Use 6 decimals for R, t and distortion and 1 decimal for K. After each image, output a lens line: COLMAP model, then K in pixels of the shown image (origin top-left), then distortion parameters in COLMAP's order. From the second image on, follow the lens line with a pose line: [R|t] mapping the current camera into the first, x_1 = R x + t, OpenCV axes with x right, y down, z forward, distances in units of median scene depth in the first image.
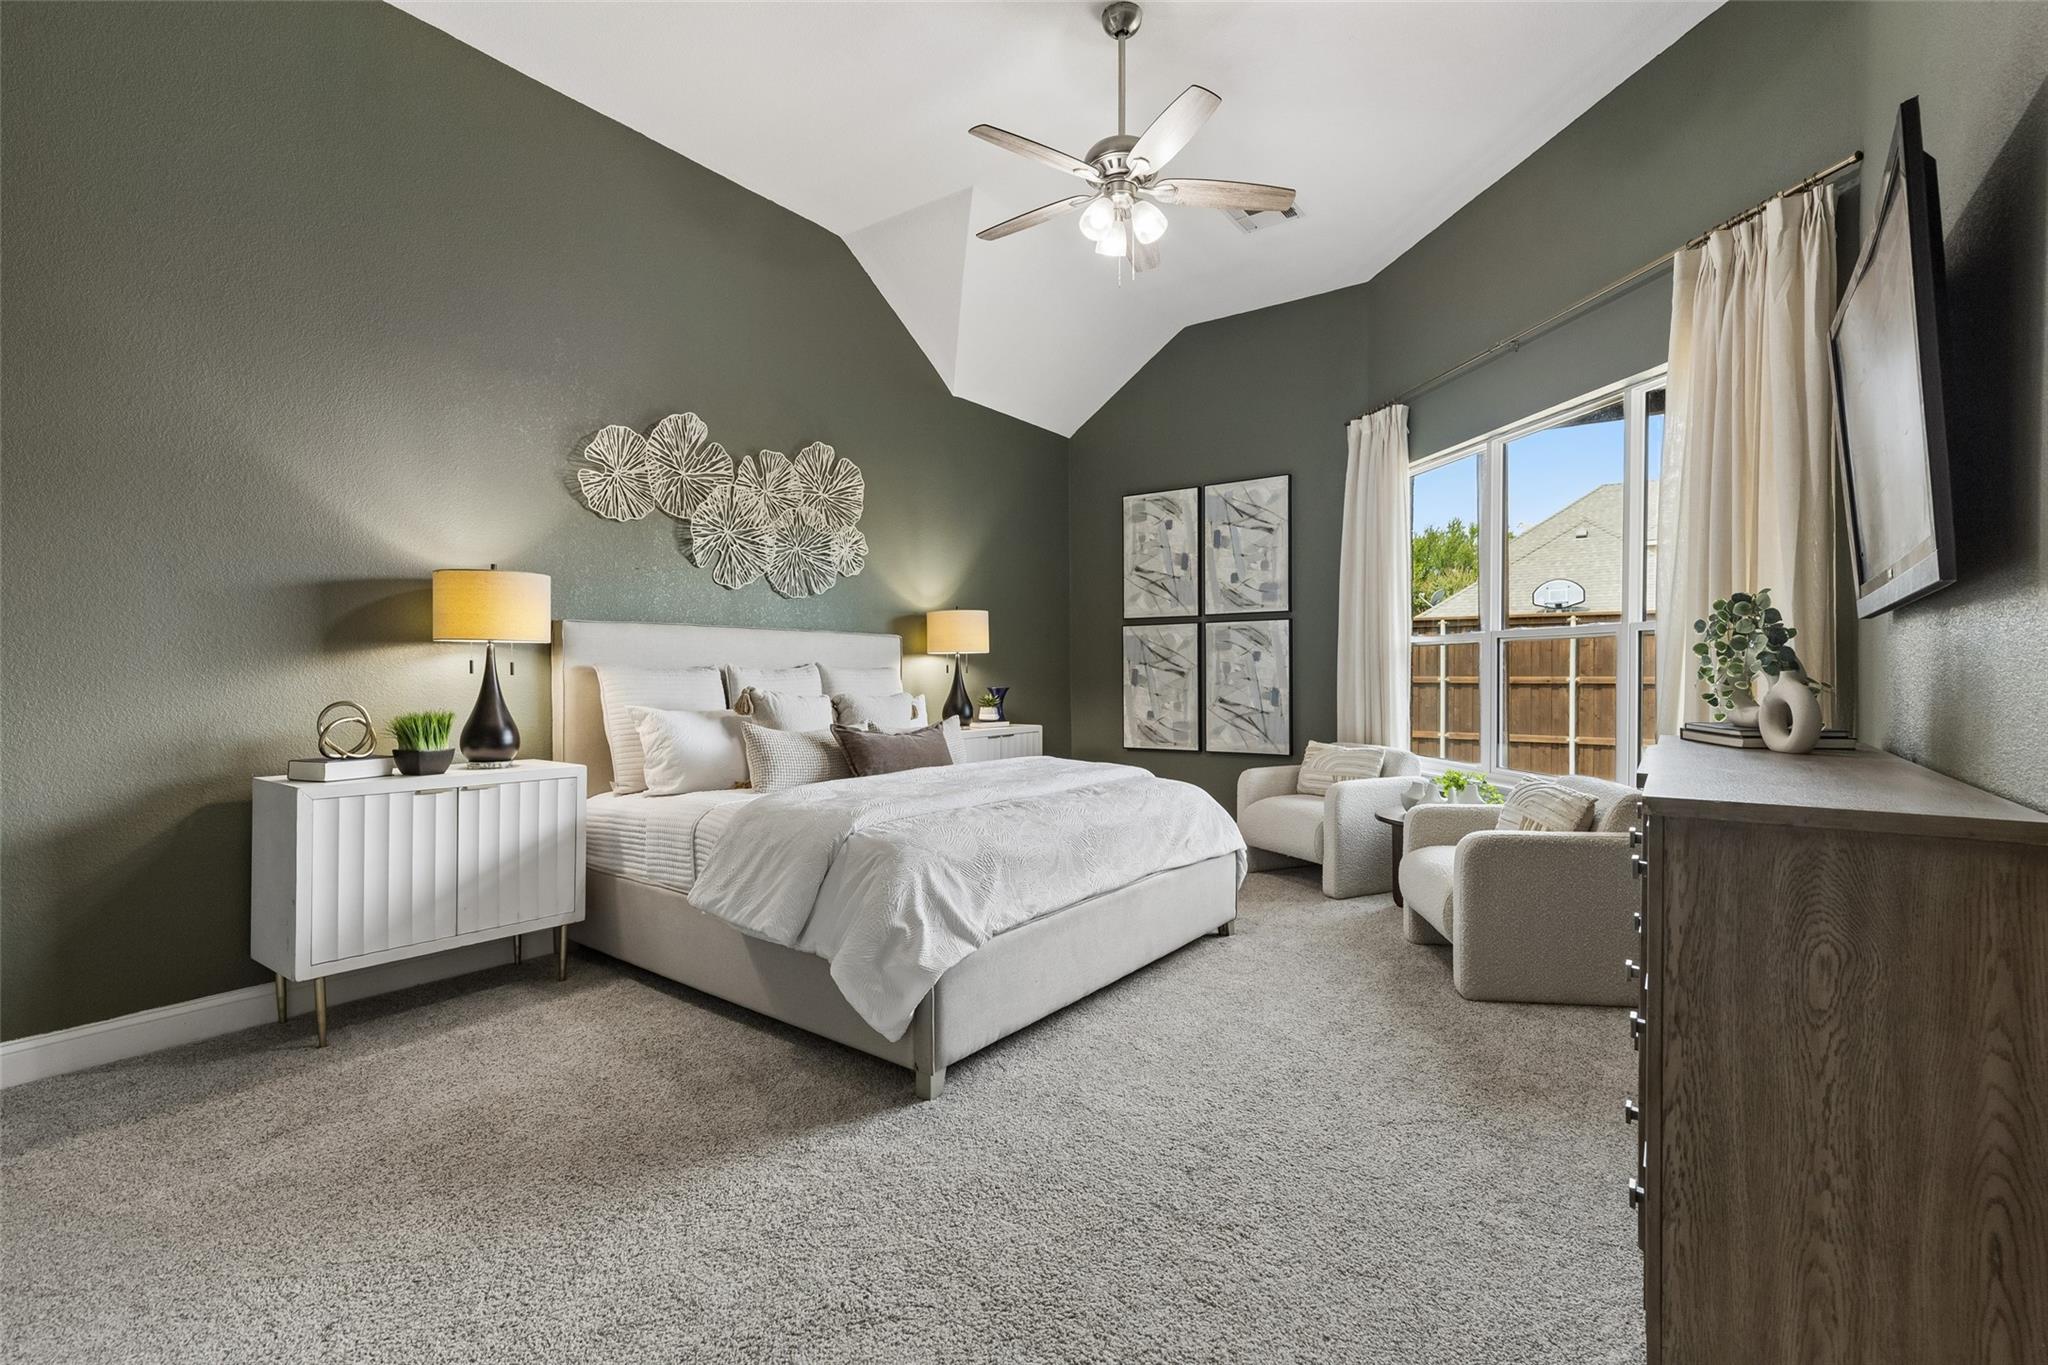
lens RADIAL K [[922.3, 0, 1023.3], [0, 922.3, 673.8], [0, 0, 1]] dist [0.003097, 0.000399]
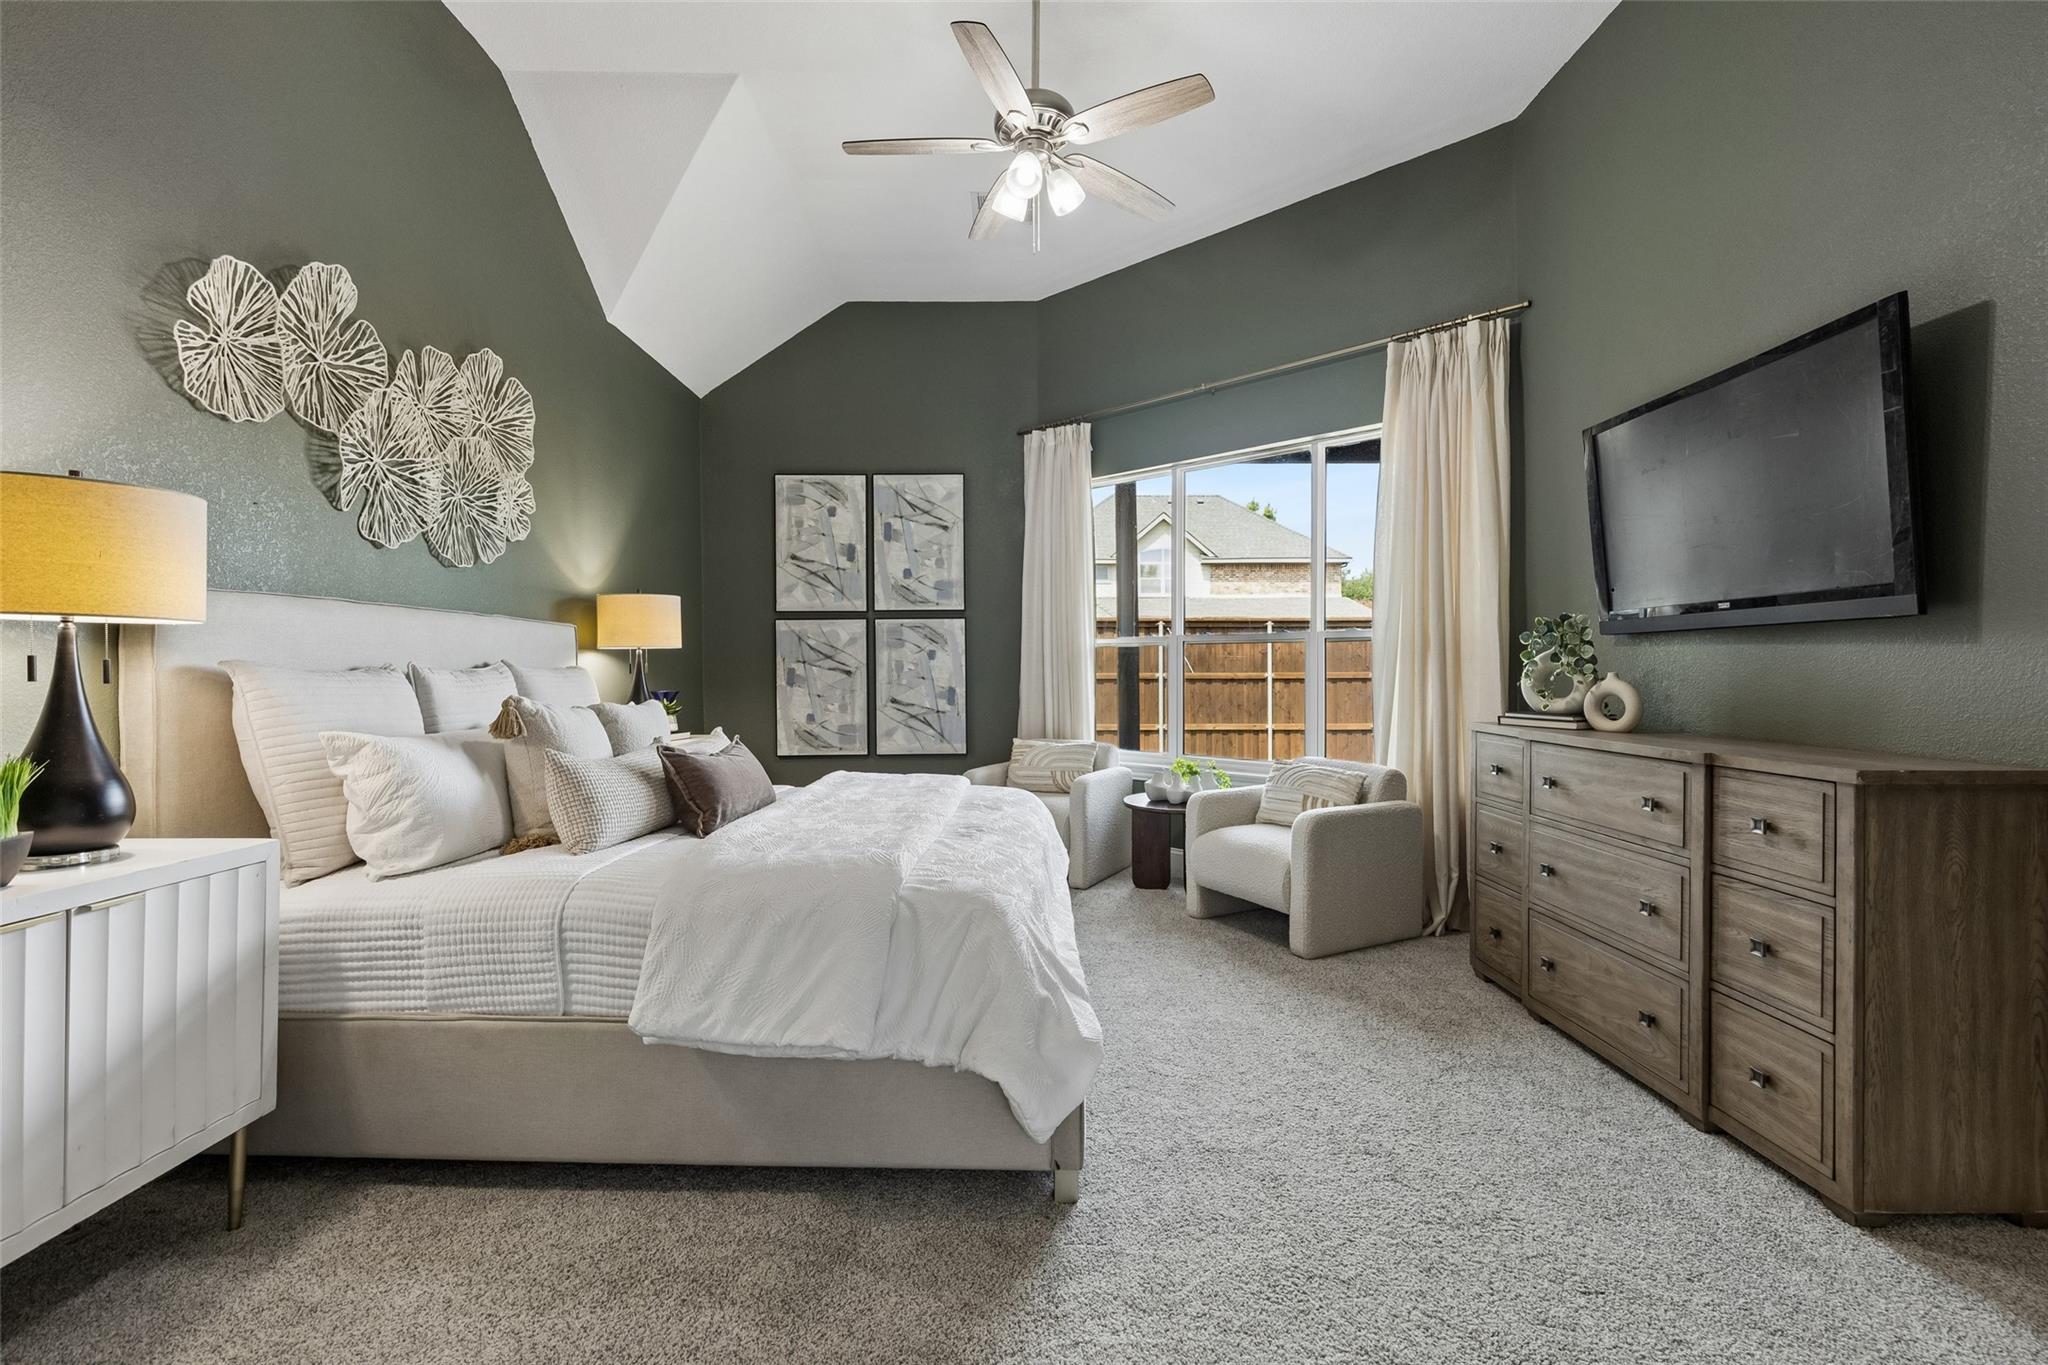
lens RADIAL K [[927.8, 0, 1029.0], [0, 927.8, 667.4], [0, 0, 1]] dist [0.003553, 0.000205]
pose [[0.808529, 0.000162, 0.588456, -0.340390], [0.001652, 0.999995, -0.002545, -0.004358], [-0.588454, 0.003030, 0.808525, 0.197606]]
